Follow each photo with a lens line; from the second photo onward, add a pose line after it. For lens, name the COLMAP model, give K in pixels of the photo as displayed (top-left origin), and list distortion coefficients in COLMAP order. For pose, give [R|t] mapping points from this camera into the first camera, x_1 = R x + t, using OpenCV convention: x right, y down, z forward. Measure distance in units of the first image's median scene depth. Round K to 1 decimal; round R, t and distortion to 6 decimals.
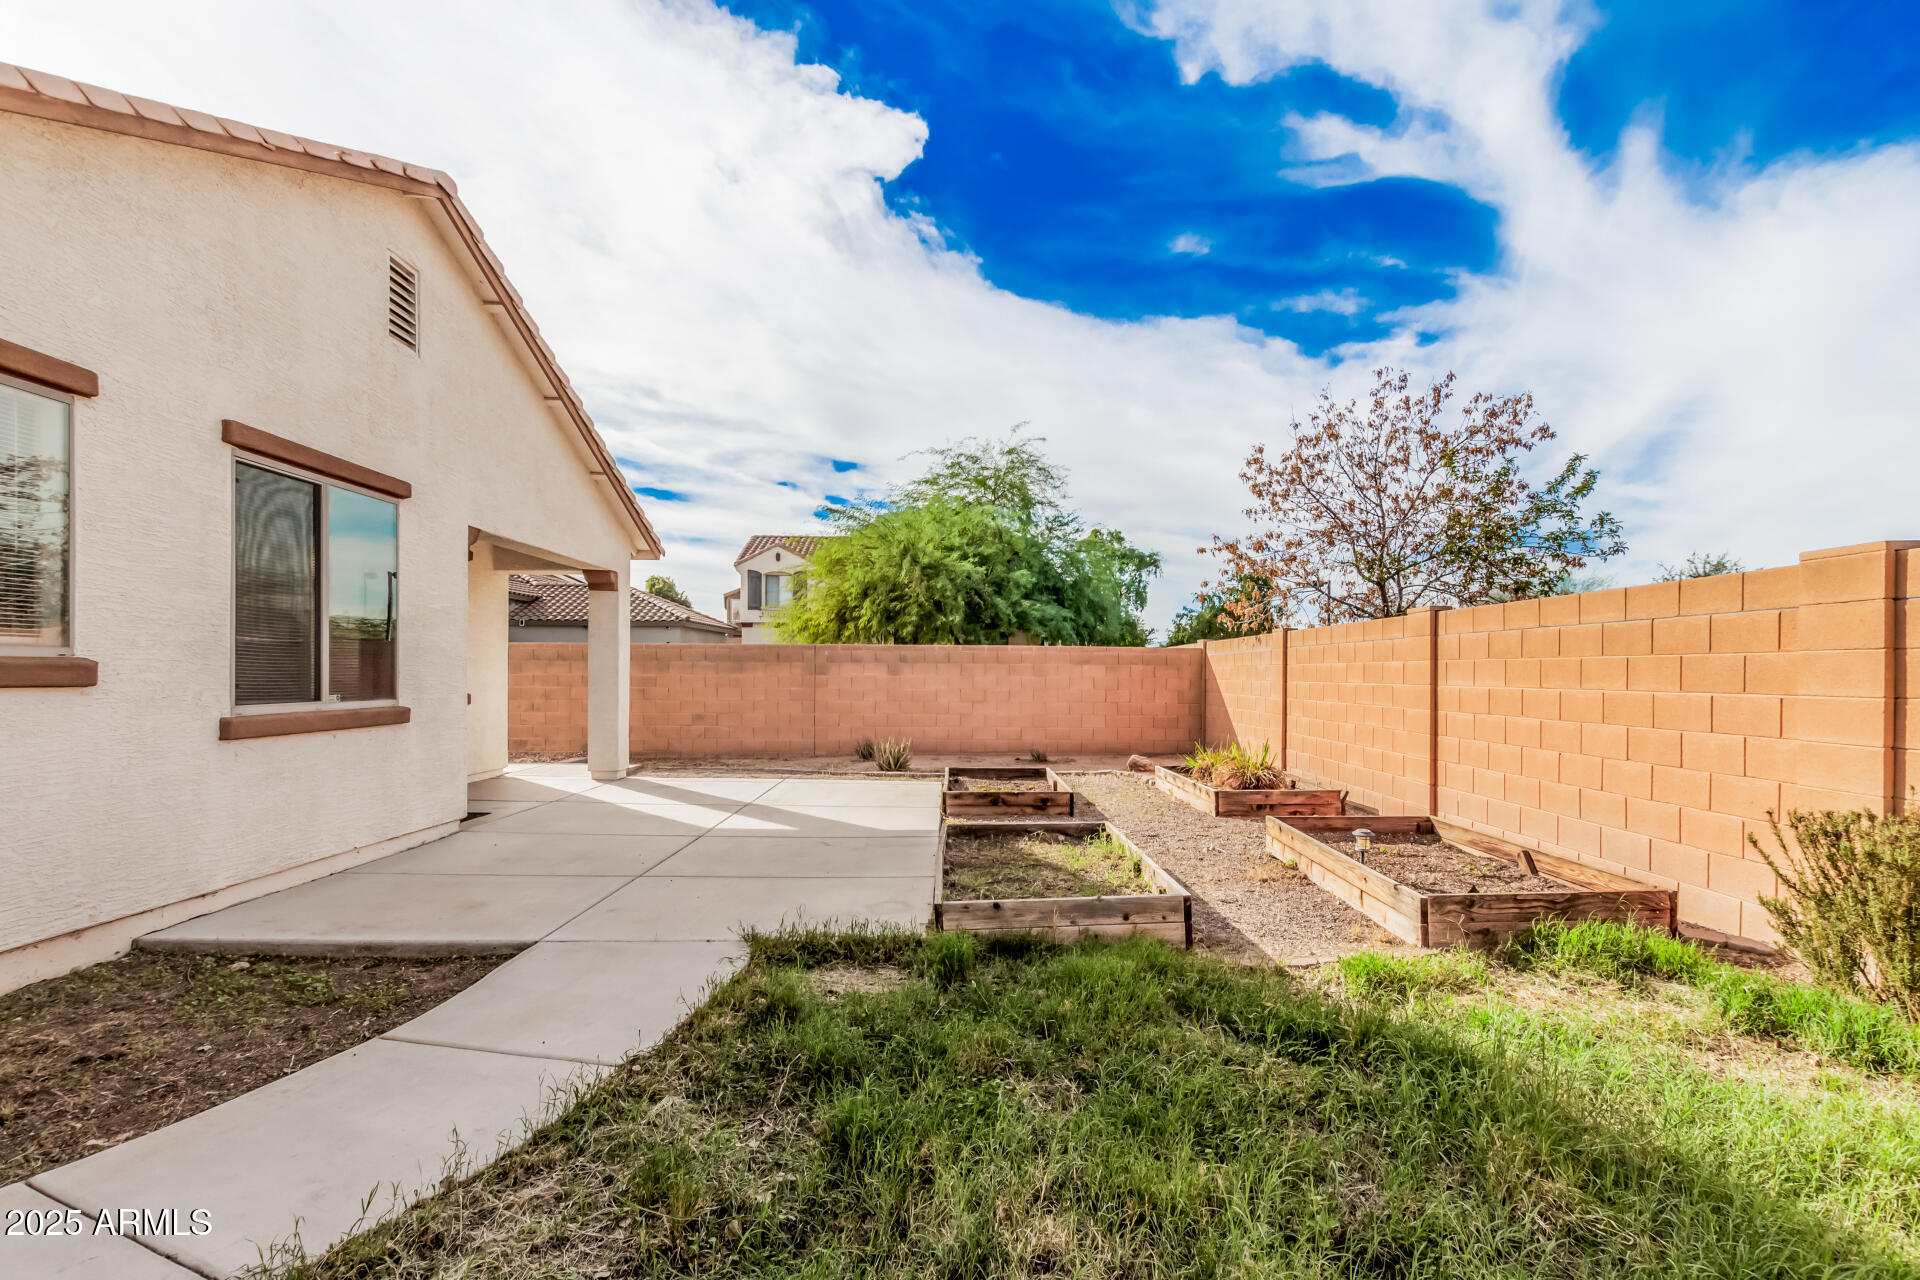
lens RADIAL K [[885.2, 0, 957.5], [0, 885.2, 679.9], [0, 0, 1]] dist [0.002580, -0.000304]
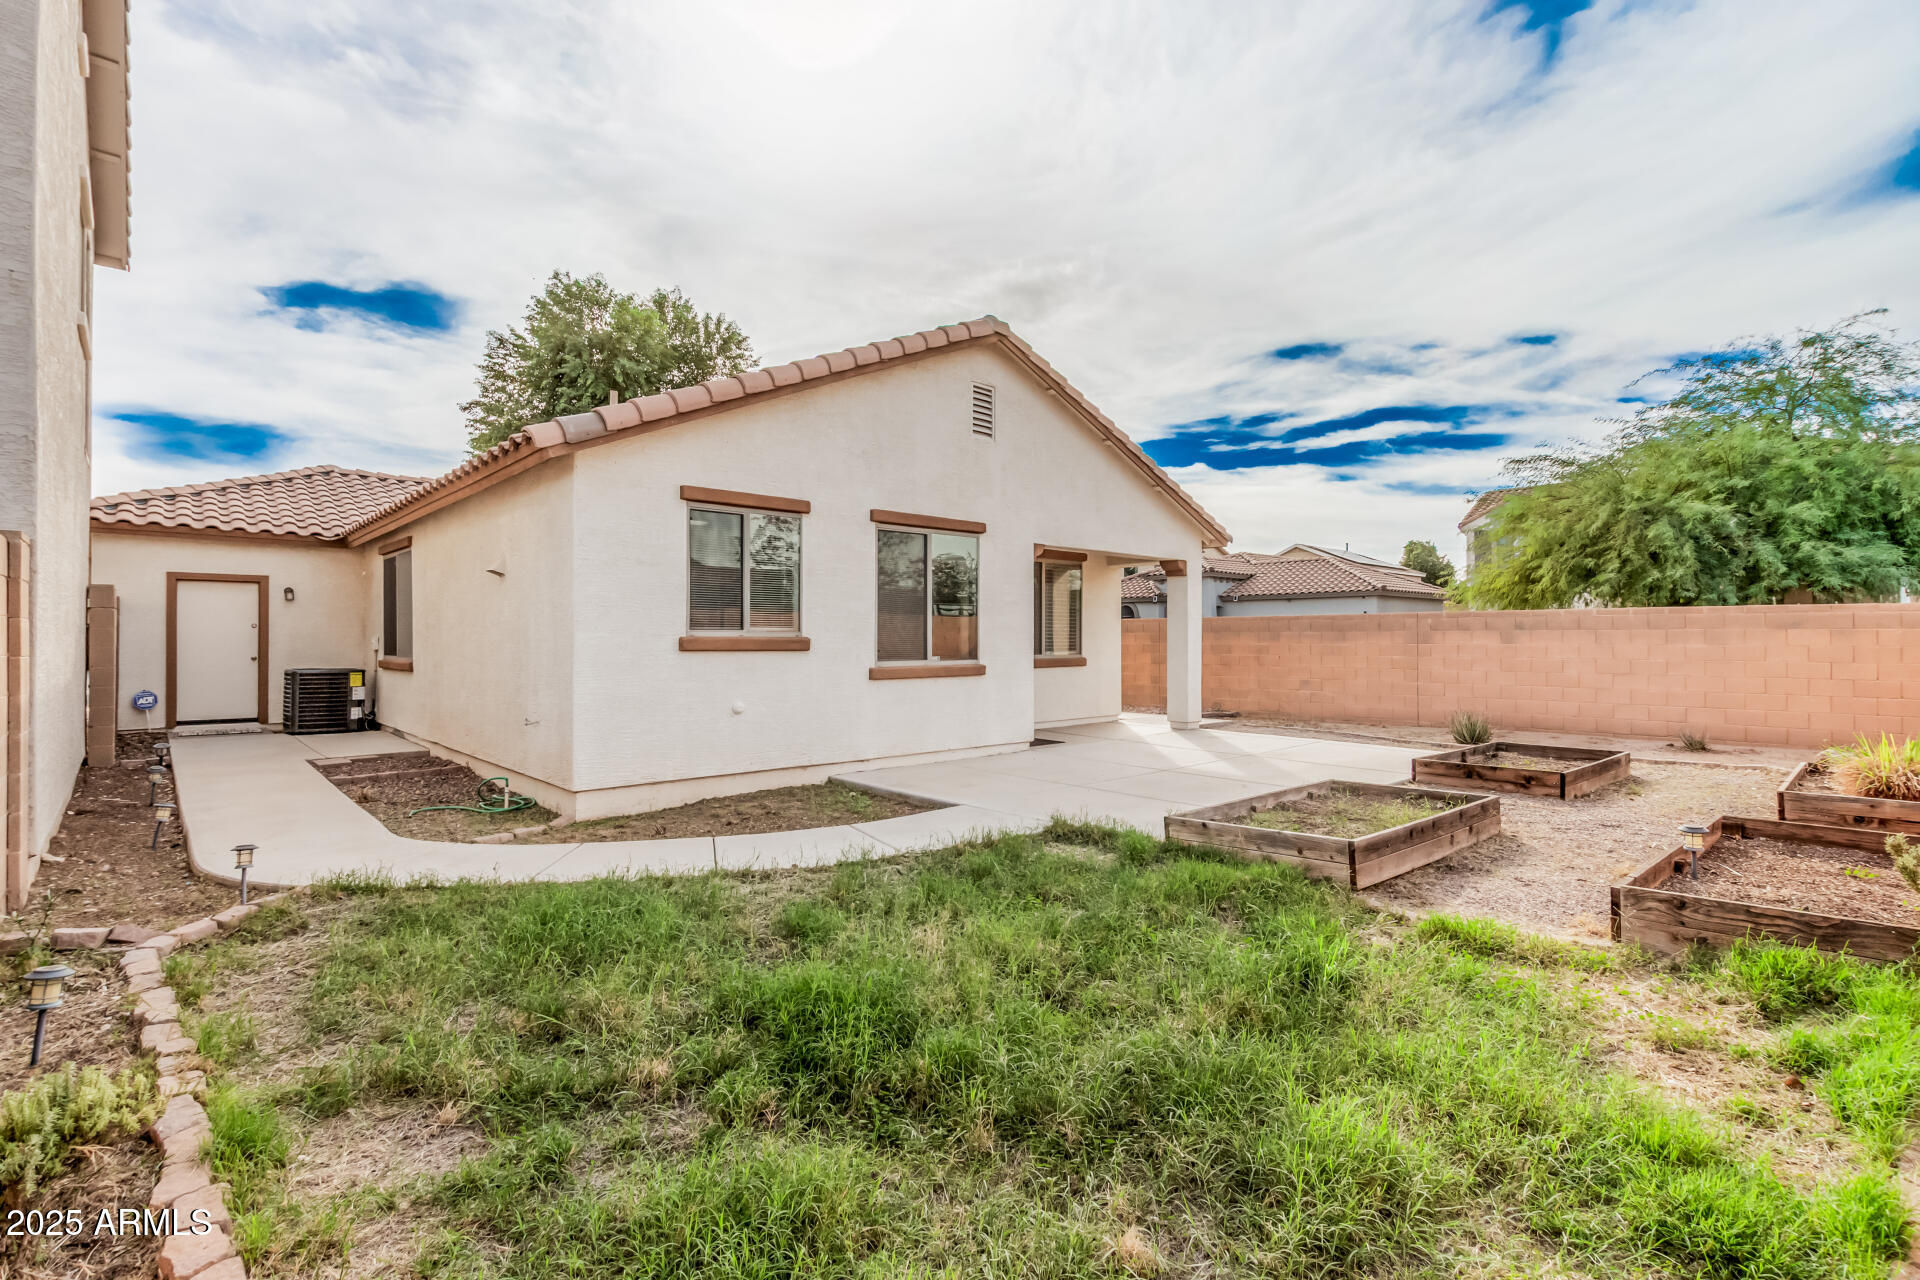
lens RADIAL K [[879.4, 0, 966.7], [0, 879.4, 646.6], [0, 0, 1]] dist [0.002344, -0.001193]
pose [[0.666188, -0.000734, -0.745784, 0.319304], [-0.001096, 0.999997, -0.001962, 0.000448], [0.745783, 0.002124, 0.666185, -0.041956]]
